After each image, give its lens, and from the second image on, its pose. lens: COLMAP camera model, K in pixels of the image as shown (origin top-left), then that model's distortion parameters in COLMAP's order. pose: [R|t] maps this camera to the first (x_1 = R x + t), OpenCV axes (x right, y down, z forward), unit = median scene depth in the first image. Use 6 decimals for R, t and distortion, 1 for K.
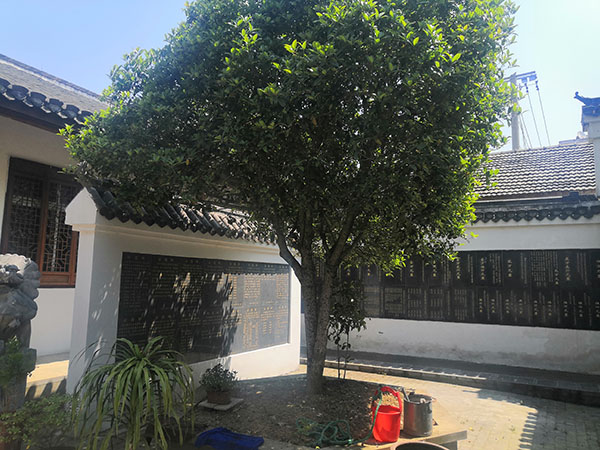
lens RADIAL K [[467.3, 0, 303.3], [0, 467.3, 228.5], [0, 0, 1]] dist [-0.005066, 0.041929]
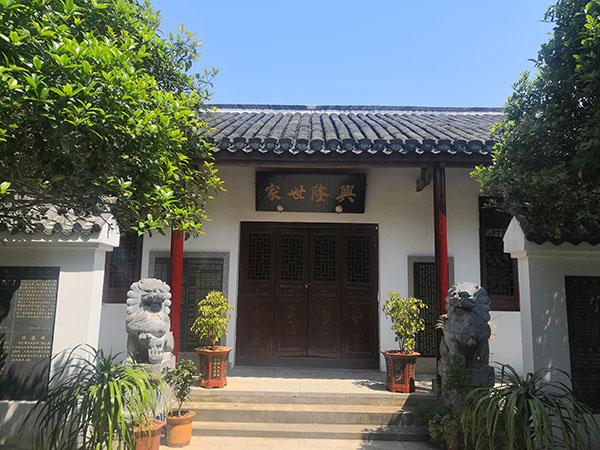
lens RADIAL K [[467.3, 0, 303.3], [0, 467.3, 228.5], [0, 0, 1]] dist [-0.005066, 0.041929]
pose [[0.481074, -0.130976, -0.866841, 0.210847], [0.092795, 0.990830, -0.098211, -0.001361], [0.871755, -0.033191, 0.488816, 0.074305]]
